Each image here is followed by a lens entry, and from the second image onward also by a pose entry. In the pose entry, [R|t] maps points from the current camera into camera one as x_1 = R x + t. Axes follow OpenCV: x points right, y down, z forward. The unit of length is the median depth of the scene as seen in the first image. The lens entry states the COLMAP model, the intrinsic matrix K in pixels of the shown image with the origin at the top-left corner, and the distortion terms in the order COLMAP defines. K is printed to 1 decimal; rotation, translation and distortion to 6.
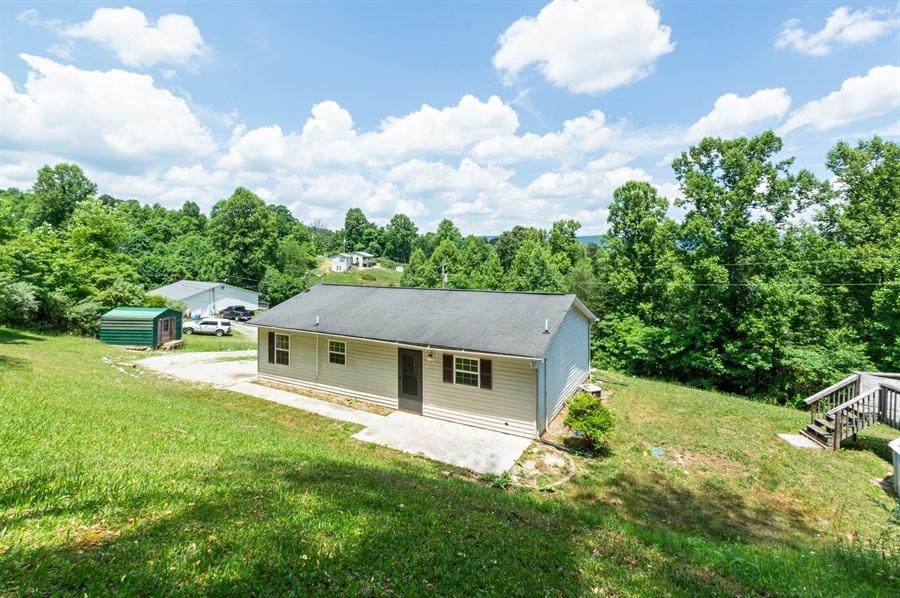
lens RADIAL K [[430.1, 0, 457.7], [0, 430.1, 267.6], [0, 0, 1]] dist [-0.000693, -0.000575]
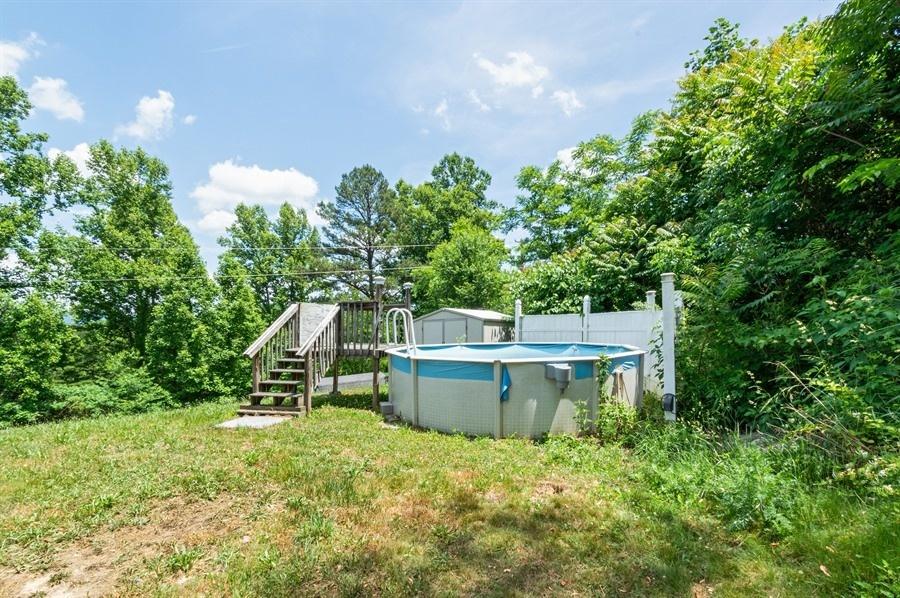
lens RADIAL K [[424.2, 0, 430.8], [0, 424.2, 329.9], [0, 0, 1]] dist [0.016027, -0.000408]
pose [[0.119136, -0.023210, 0.992607, 0.247405], [0.049708, 0.998612, 0.017385, 0.247385], [-0.991633, 0.047269, 0.120125, 0.608938]]
